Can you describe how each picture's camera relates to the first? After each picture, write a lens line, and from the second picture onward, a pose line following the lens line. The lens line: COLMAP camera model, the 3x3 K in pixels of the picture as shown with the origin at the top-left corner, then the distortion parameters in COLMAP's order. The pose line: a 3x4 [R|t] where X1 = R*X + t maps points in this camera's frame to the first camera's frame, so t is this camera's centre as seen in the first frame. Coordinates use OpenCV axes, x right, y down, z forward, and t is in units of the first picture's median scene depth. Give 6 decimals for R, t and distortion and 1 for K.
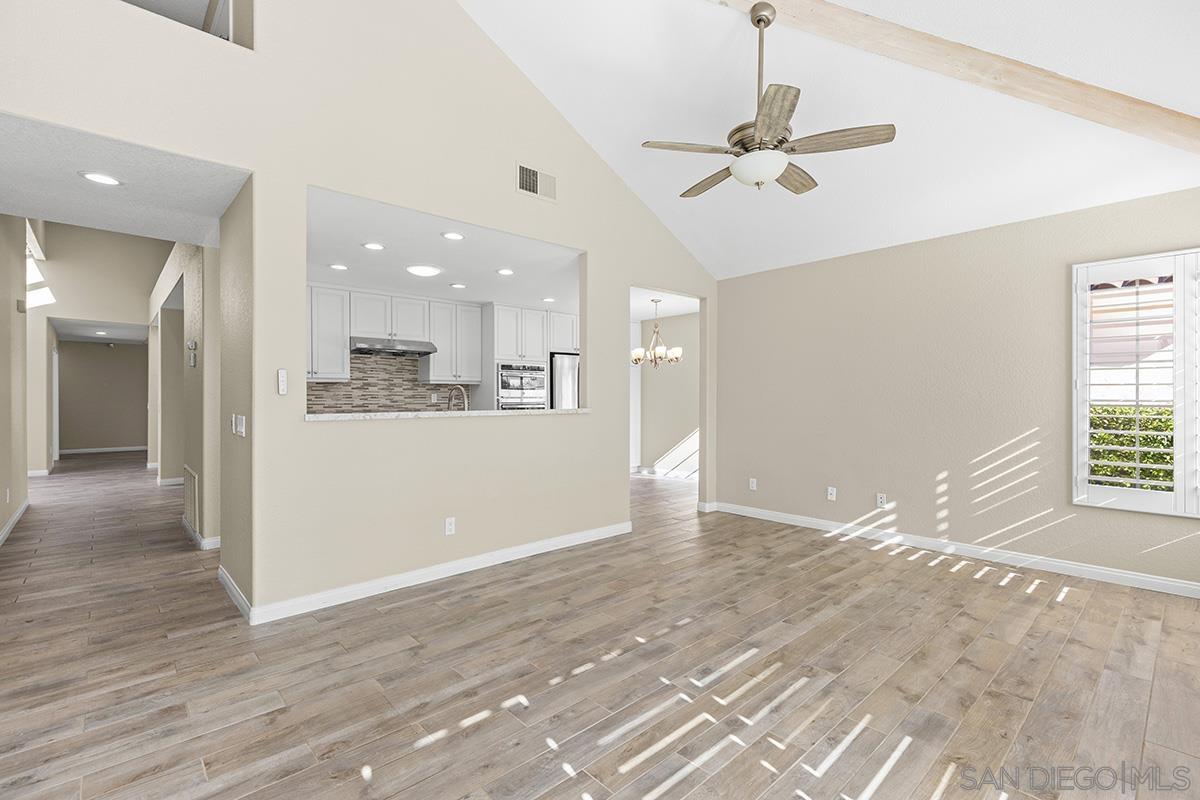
lens RADIAL K [[539.0, 0, 600.8], [0, 539.0, 397.8], [0, 0, 1]] dist [0.013388, -0.002723]
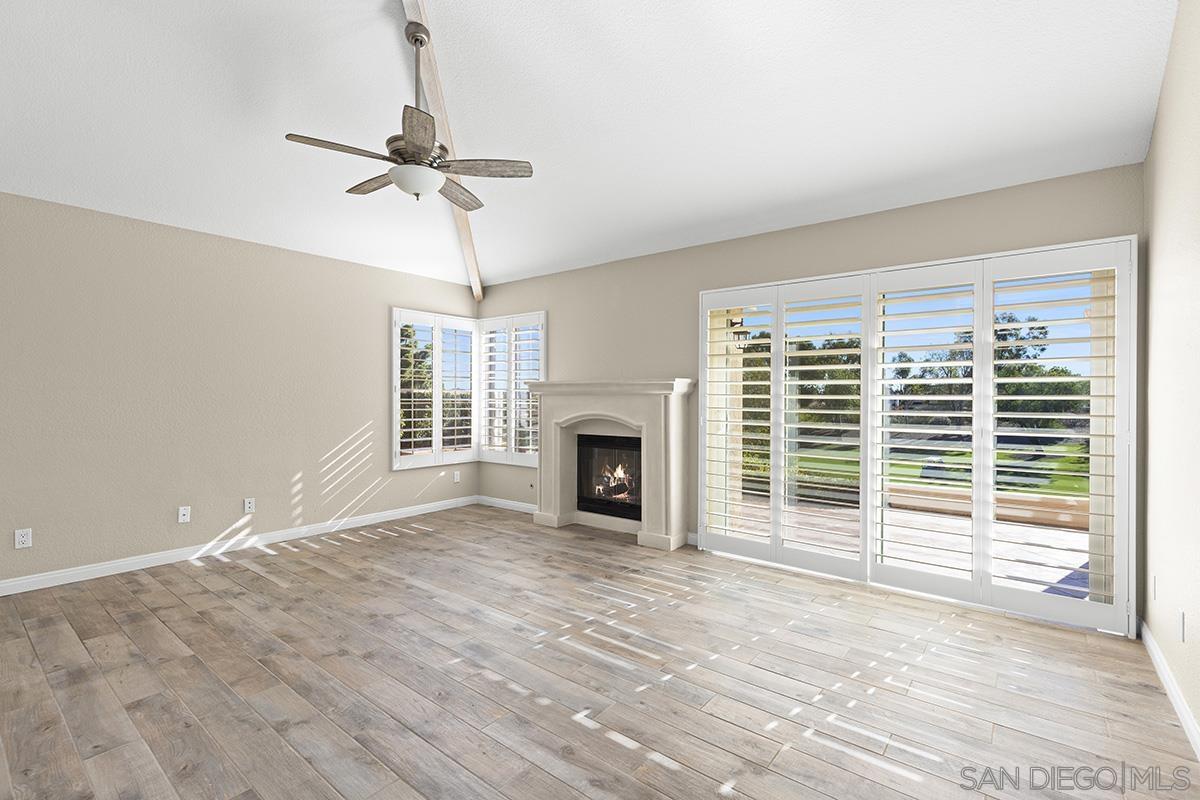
lens RADIAL K [[539.0, 0, 605.6], [0, 539.0, 398.7], [0, 0, 1]] dist [0.013388, -0.002723]
pose [[-0.154621, -0.003365, 0.987968, -0.735325], [0.000047, 0.999994, 0.003413, -0.004692], [-0.987974, 0.000574, -0.154620, 0.725904]]
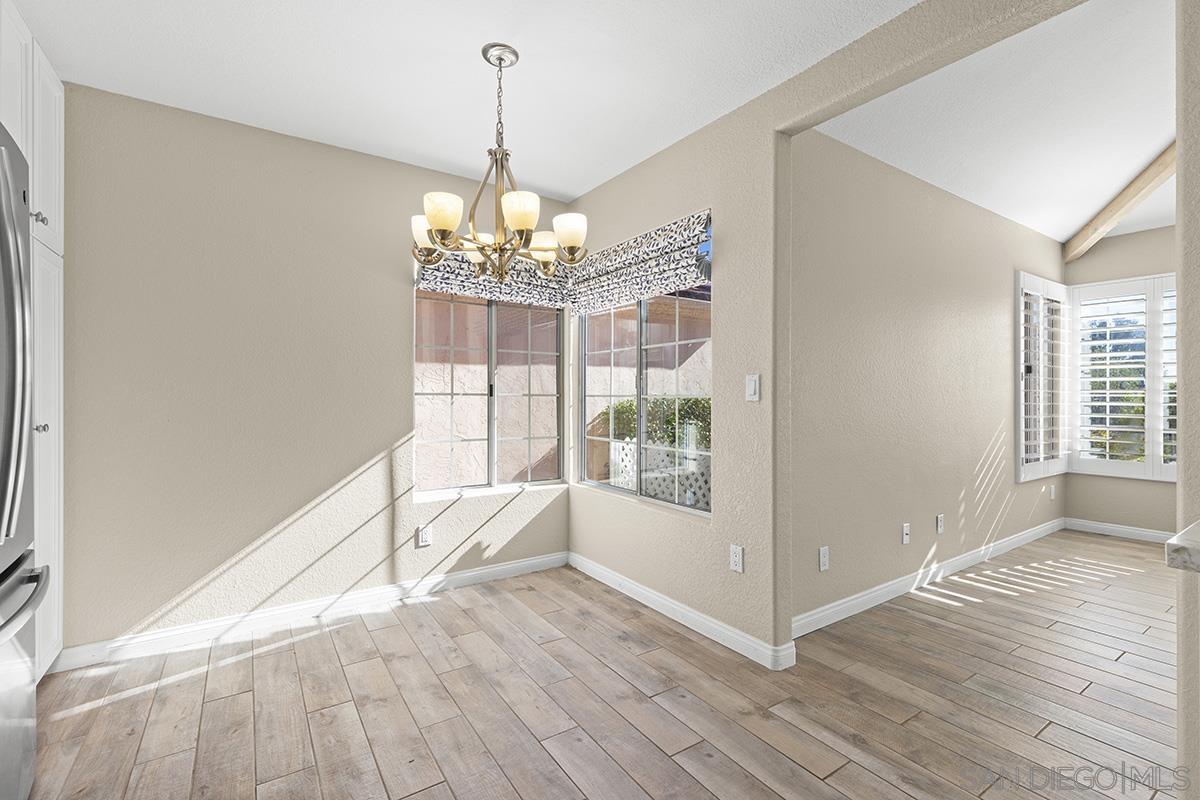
lens RADIAL K [[539.0, 0, 606.6], [0, 539.0, 395.7], [0, 0, 1]] dist [0.013388, -0.002723]
pose [[0.150610, 0.004345, 0.988584, -0.432664], [0.001083, 0.999989, -0.004560, 0.018525], [-0.988593, 0.001757, 0.150604, 1.864644]]
